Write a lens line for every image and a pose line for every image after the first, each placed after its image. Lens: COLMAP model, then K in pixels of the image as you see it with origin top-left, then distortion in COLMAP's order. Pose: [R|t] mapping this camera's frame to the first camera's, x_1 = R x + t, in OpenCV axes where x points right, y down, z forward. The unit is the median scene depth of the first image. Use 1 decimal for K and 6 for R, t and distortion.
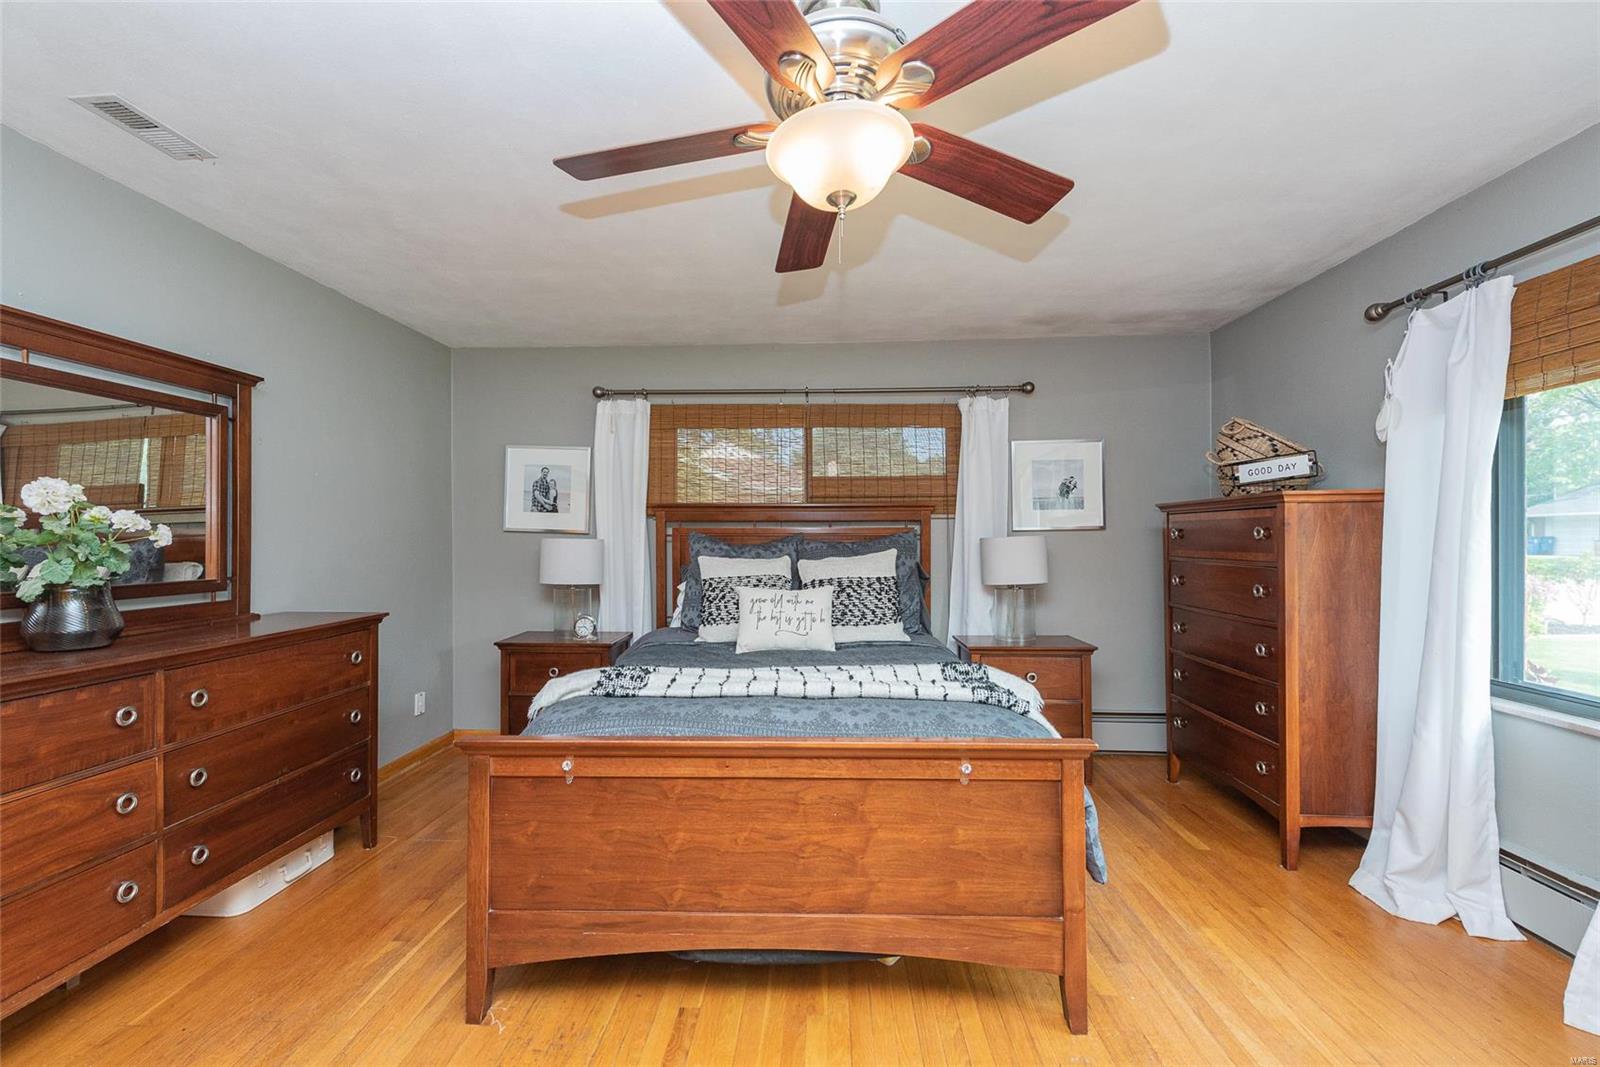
lens RADIAL K [[650.7, 0, 800.0], [0, 650.7, 533.5], [0, 0, 1]] dist [0.003387, -0.000152]
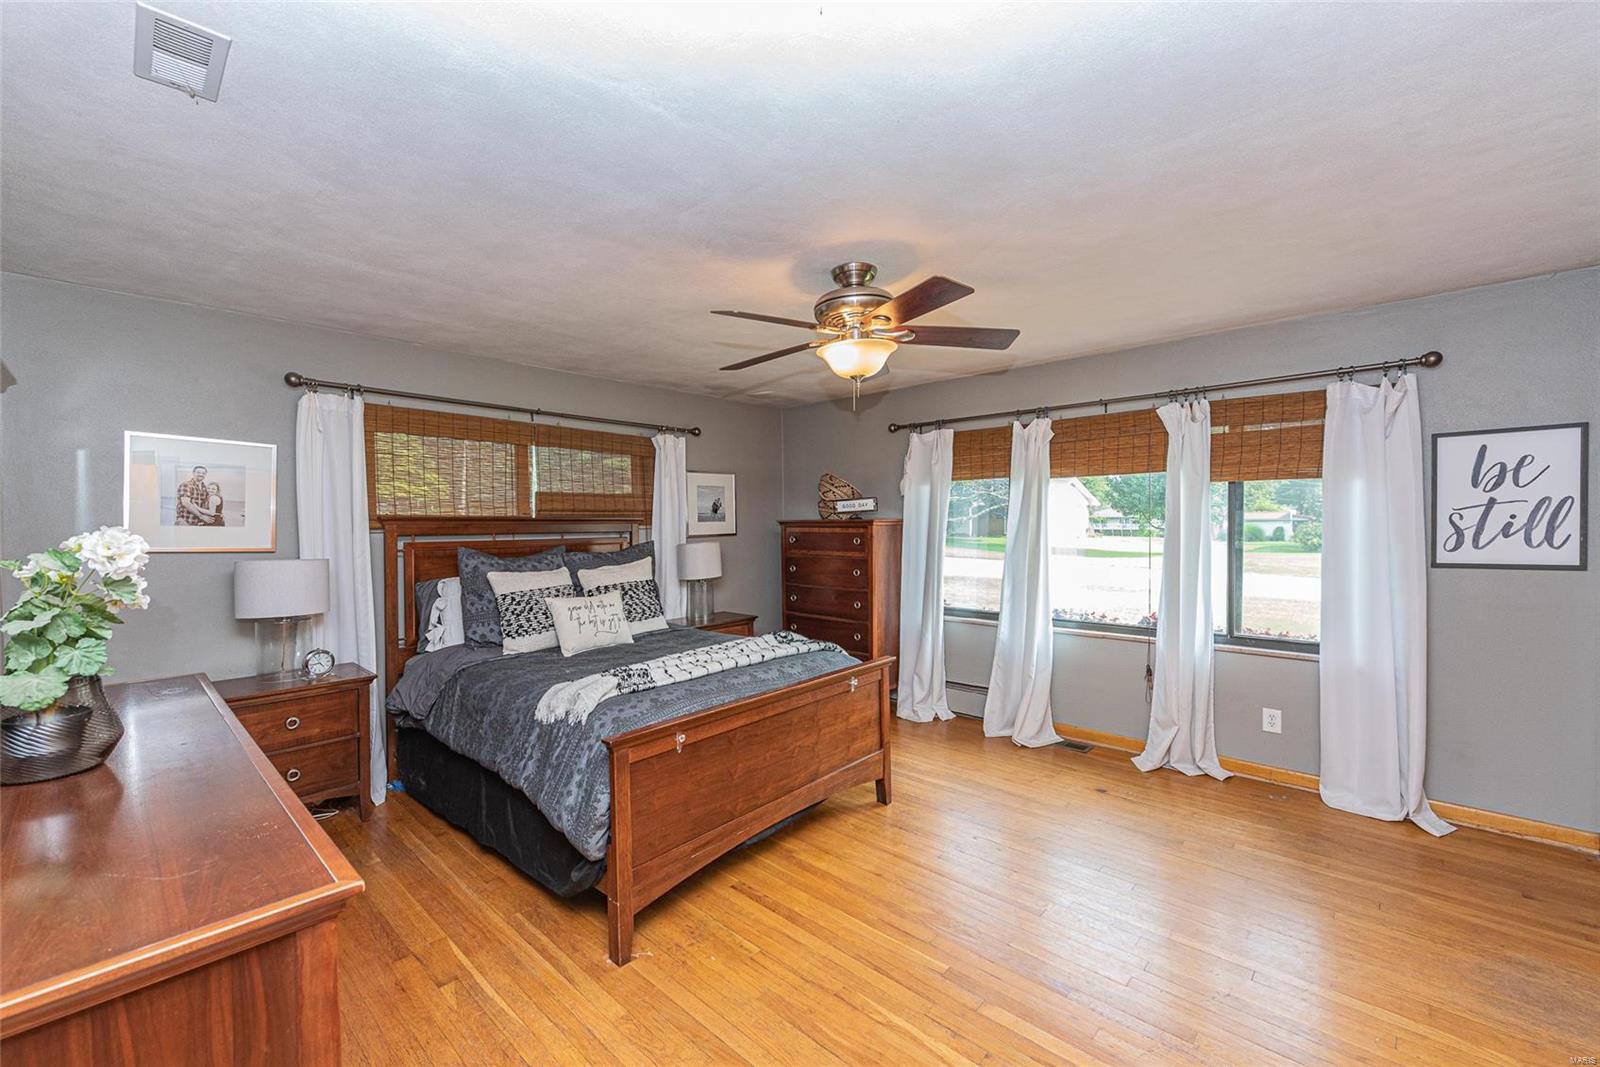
lens RADIAL K [[632.1, 0, 800.0], [0, 632.1, 533.5], [0, 0, 1]] dist [-0.000141, -0.000096]
pose [[0.640614, -0.014623, 0.767724, -0.630086], [-0.001428, 0.999794, 0.020234, -0.048599], [-0.767862, -0.014058, 0.640461, -0.006838]]
